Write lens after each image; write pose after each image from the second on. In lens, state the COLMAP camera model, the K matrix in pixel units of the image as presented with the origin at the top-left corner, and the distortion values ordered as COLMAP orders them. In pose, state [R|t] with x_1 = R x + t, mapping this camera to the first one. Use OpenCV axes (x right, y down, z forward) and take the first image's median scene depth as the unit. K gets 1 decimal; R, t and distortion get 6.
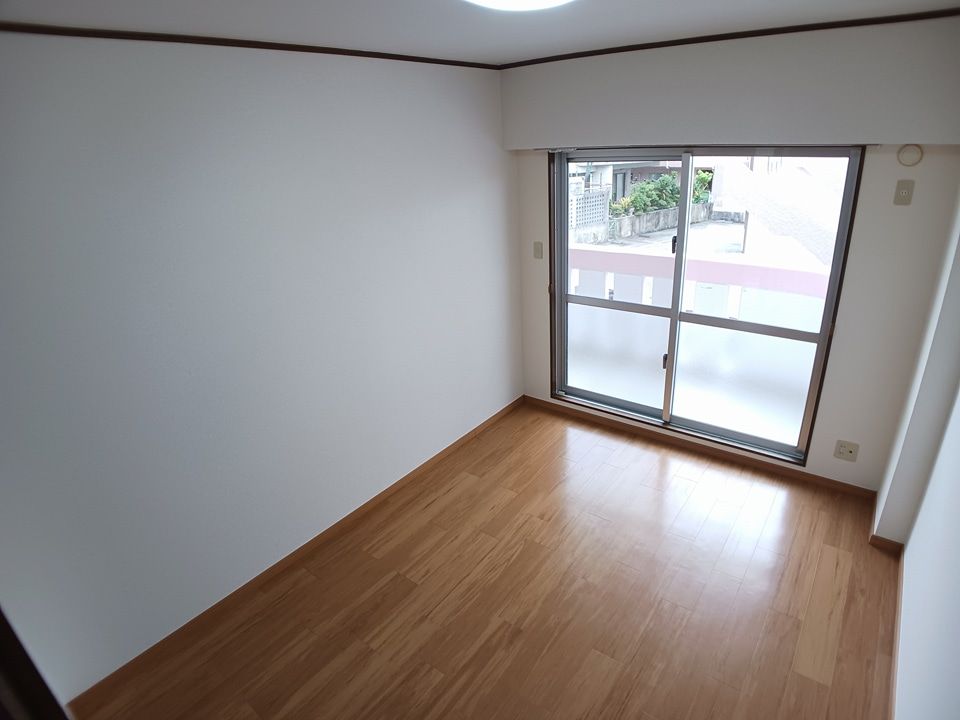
lens RADIAL K [[526.0, 0, 480.0], [0, 526.0, 360.0], [0, 0, 1]] dist [-0.108416, 0.028620]
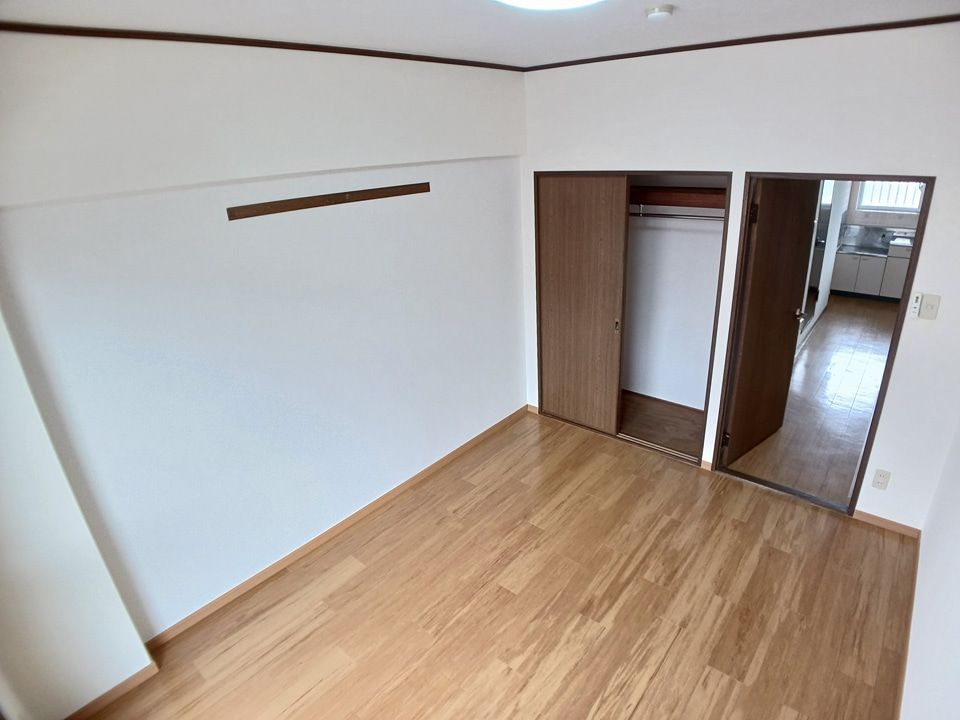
lens RADIAL K [[526.0, 0, 480.0], [0, 526.0, 360.0], [0, 0, 1]] dist [-0.108416, 0.028620]
pose [[-0.992527, 0.081843, 0.090505, 0.146499], [0.121874, 0.701414, 0.702257, -0.575711], [-0.006006, 0.708040, -0.706147, 1.347546]]
